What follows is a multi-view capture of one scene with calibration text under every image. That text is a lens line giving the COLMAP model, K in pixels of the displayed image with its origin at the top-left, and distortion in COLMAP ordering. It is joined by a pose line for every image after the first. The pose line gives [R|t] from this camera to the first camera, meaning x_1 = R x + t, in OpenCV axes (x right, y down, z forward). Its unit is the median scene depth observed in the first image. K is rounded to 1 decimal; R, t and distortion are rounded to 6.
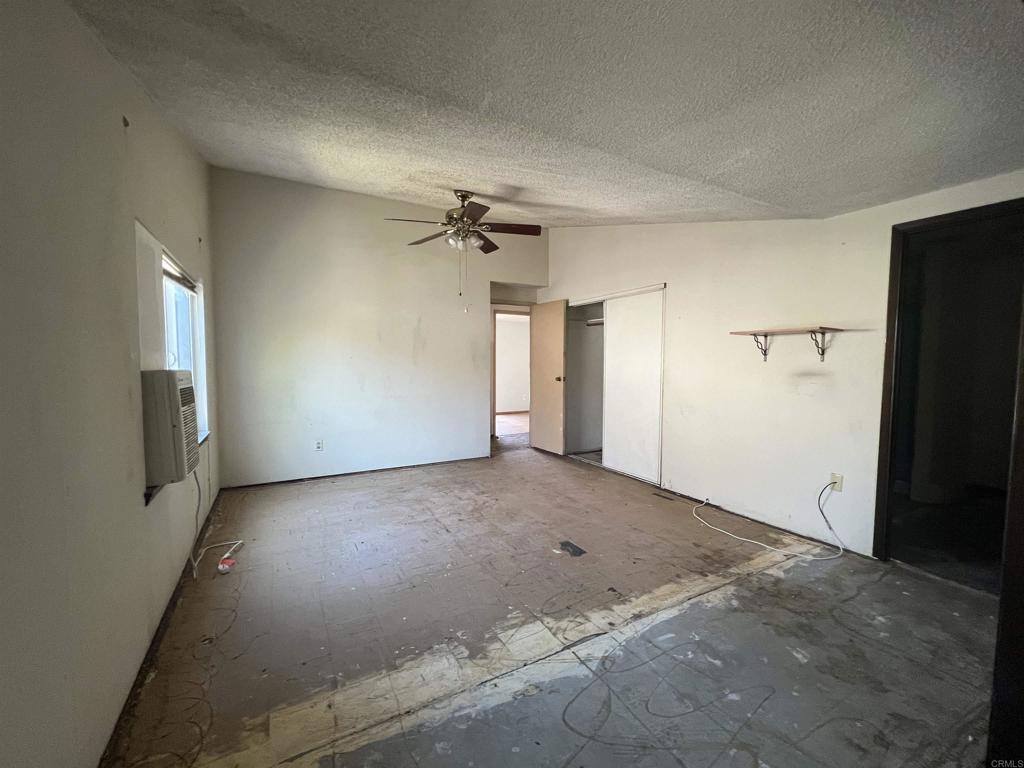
lens RADIAL K [[410.8, 0, 512.0], [0, 410.8, 384.0], [0, 0, 1]] dist [-0.000163, 0.000527]
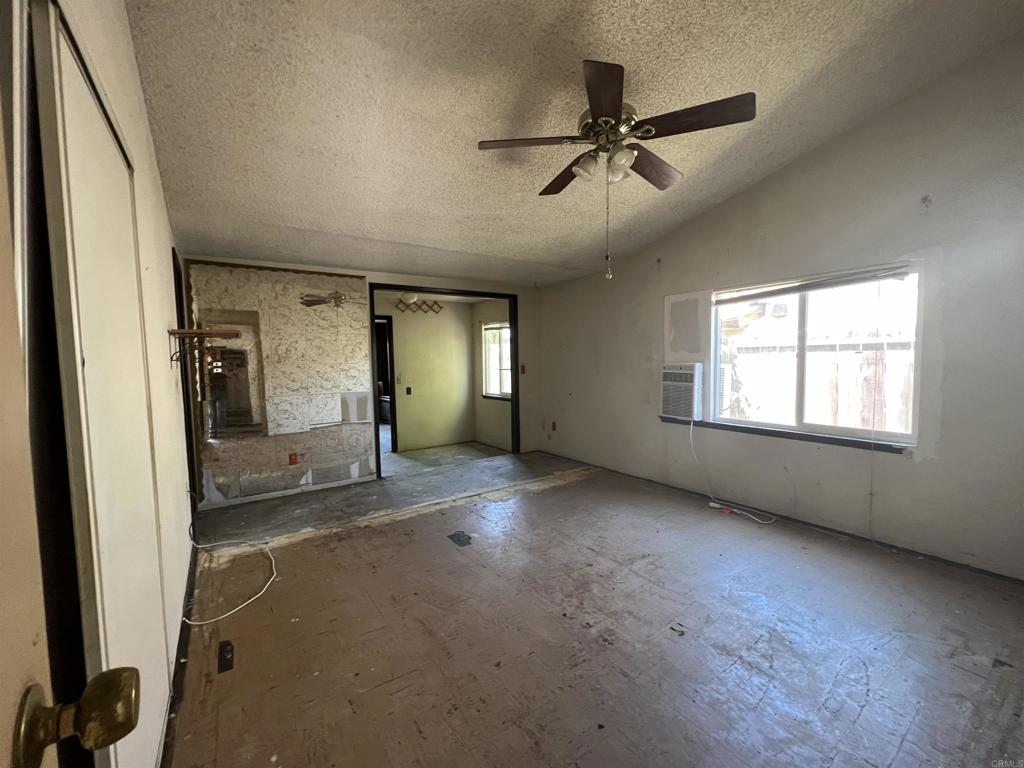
lens RADIAL K [[410.8, 0, 512.0], [0, 410.8, 384.0], [0, 0, 1]] dist [-0.000163, 0.000527]
pose [[-0.994716, 0.021412, -0.100407, 0.129852], [0.009404, 0.992900, 0.118583, -0.145890], [0.102233, 0.117012, -0.987855, 2.384631]]
